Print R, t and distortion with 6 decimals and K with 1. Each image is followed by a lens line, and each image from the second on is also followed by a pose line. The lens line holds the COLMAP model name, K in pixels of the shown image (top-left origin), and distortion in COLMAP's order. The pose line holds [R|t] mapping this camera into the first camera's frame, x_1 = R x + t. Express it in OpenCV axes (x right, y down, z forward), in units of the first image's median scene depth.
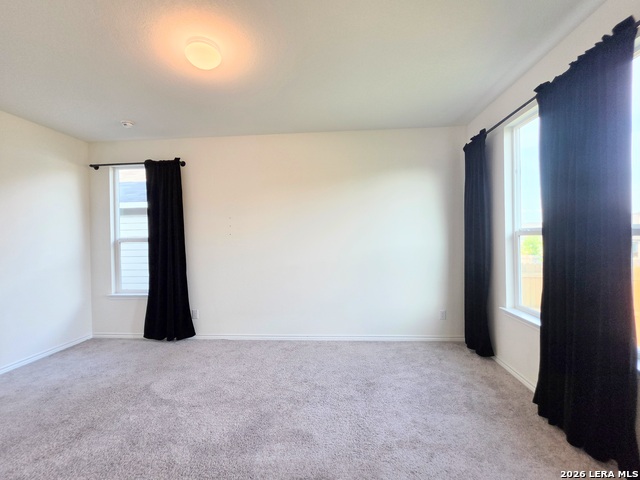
lens RADIAL K [[289.8, 0, 311.8], [0, 289.8, 238.7], [0, 0, 1]] dist [-0.002487, -0.000447]
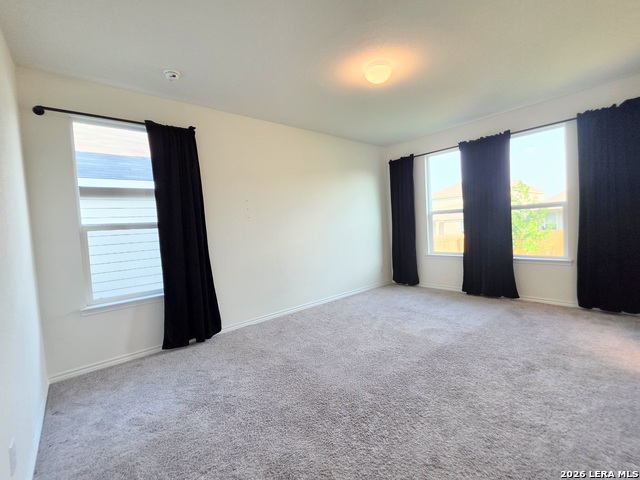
lens RADIAL K [[289.8, 0, 311.8], [0, 289.8, 238.7], [0, 0, 1]] dist [-0.002487, -0.000447]
pose [[0.716607, -0.061596, 0.694752, -0.869810], [0.053706, 0.998008, 0.033088, 0.030202], [-0.695406, 0.013601, 0.718488, 0.138524]]
